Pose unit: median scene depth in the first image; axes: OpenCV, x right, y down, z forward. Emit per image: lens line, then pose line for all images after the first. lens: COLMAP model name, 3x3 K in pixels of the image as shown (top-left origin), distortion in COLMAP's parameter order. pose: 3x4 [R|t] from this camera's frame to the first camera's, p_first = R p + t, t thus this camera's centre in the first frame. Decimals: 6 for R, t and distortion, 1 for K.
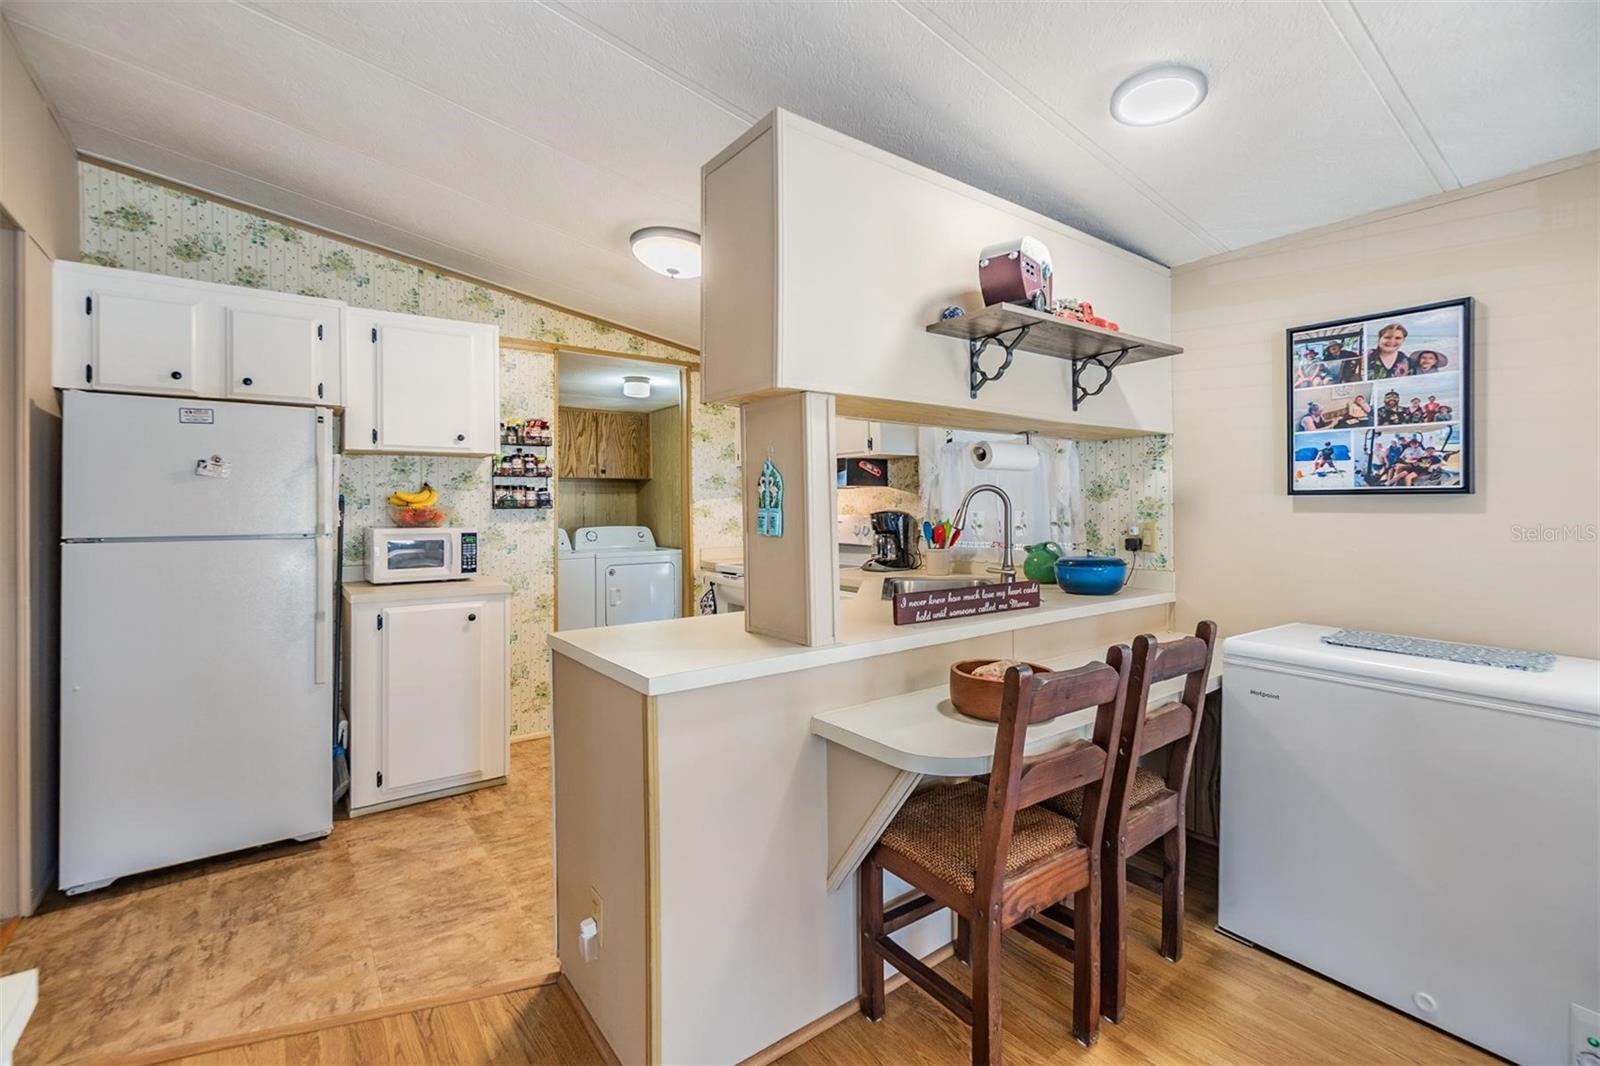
lens RADIAL K [[701.6, 0, 797.7], [0, 701.6, 504.6], [0, 0, 1]] dist [-0.003432, 0.000863]
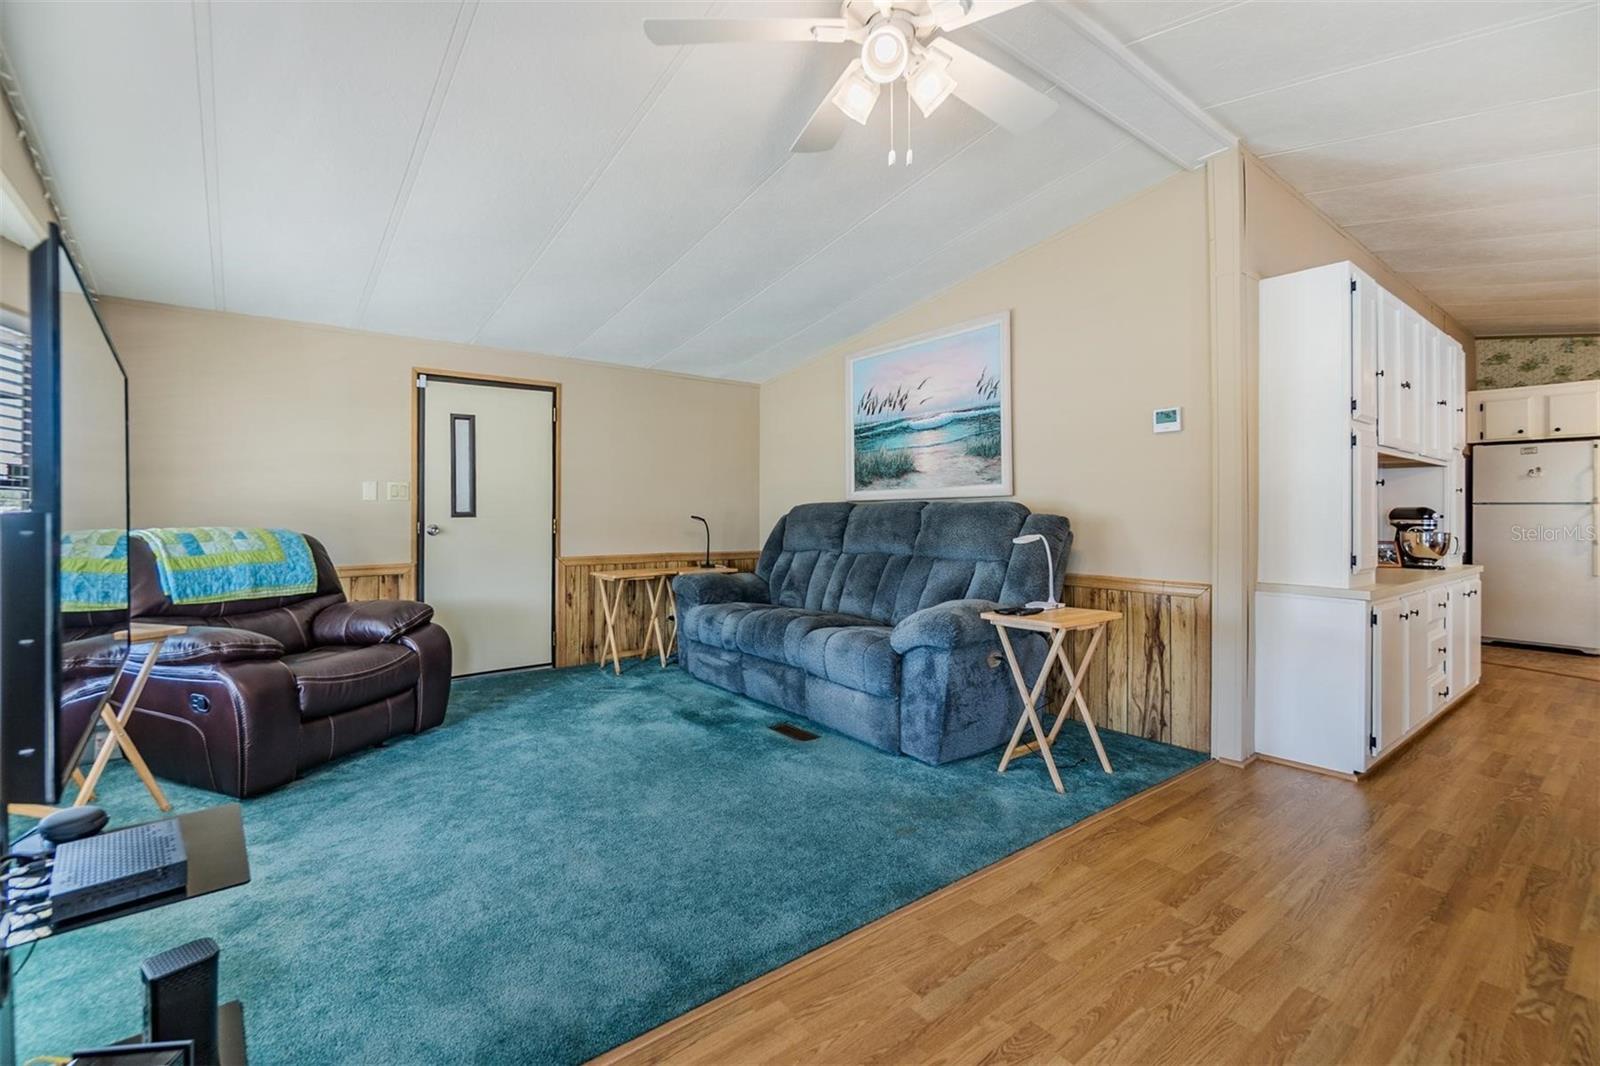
lens RADIAL K [[701.6, 0, 782.0], [0, 701.6, 504.4], [0, 0, 1]] dist [-0.003432, 0.000863]
pose [[0.012195, -0.000343, -0.999926, 1.001681], [0.003172, 0.999995, -0.000304, 0.030420], [0.999921, -0.003168, 0.012196, -1.053495]]
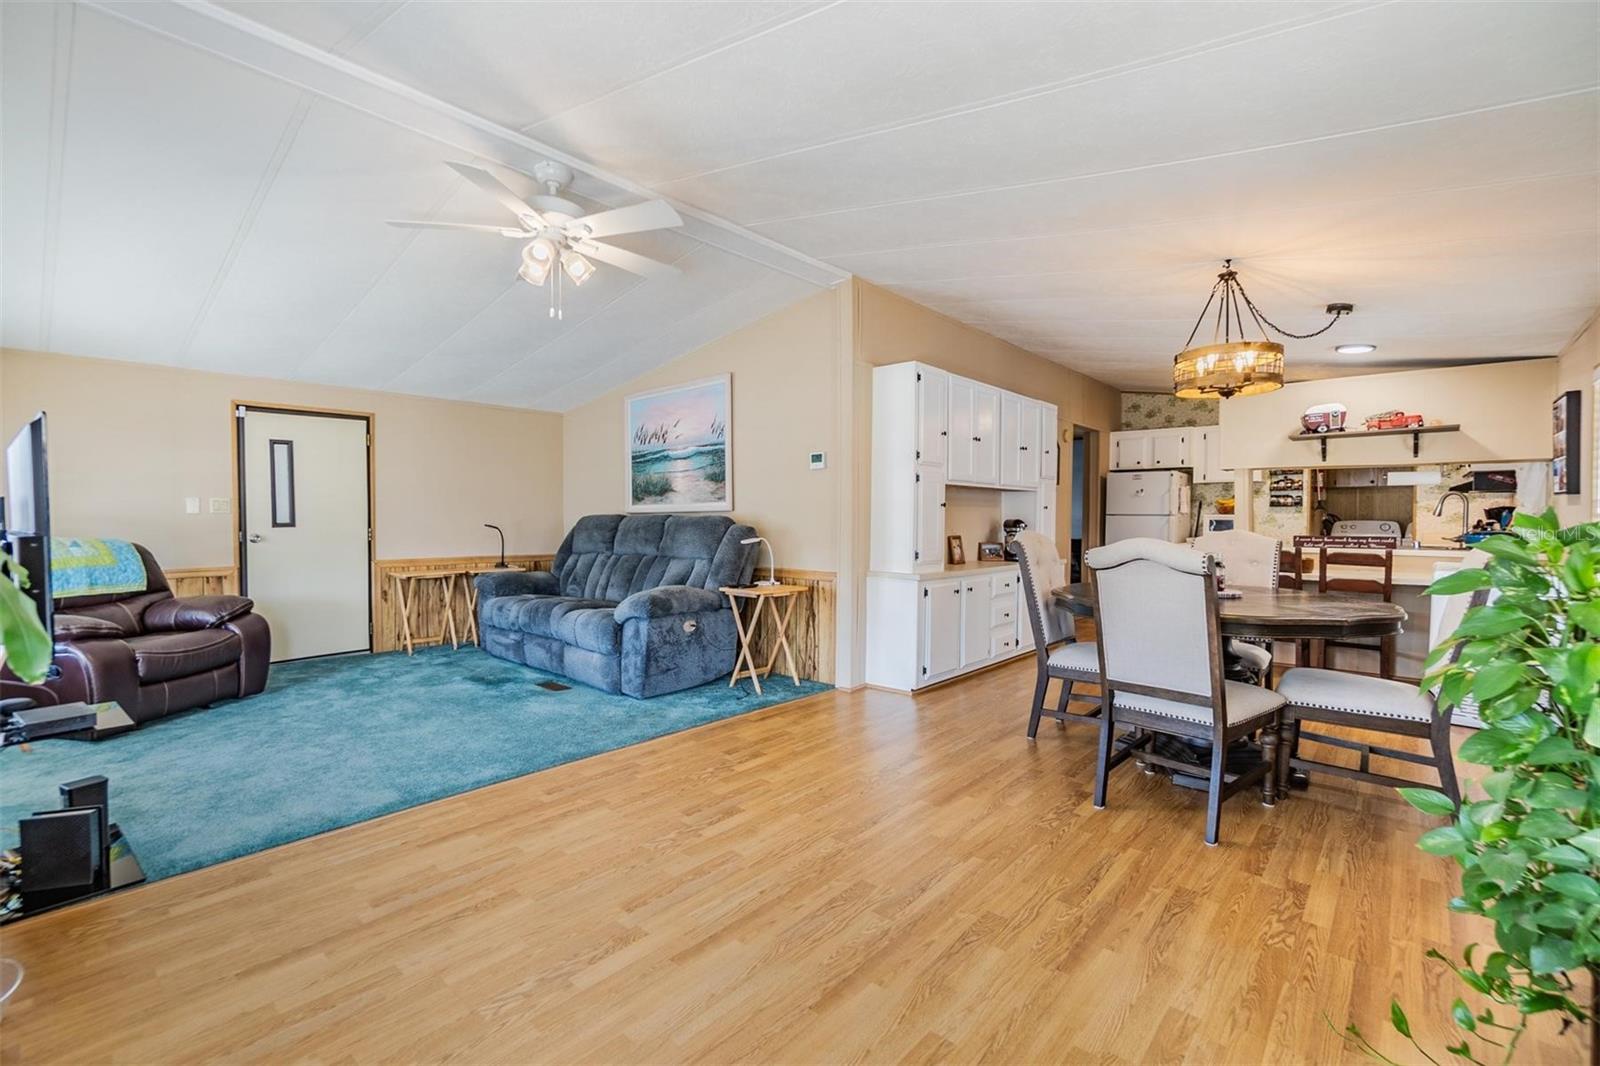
lens RADIAL K [[701.6, 0, 795.0], [0, 701.6, 529.4], [0, 0, 1]] dist [-0.003432, 0.000863]
pose [[0.193716, 0.029496, -0.980614, 1.416650], [0.000766, 0.999543, 0.030216, 0.011046], [0.981057, -0.006605, 0.193605, -0.826225]]
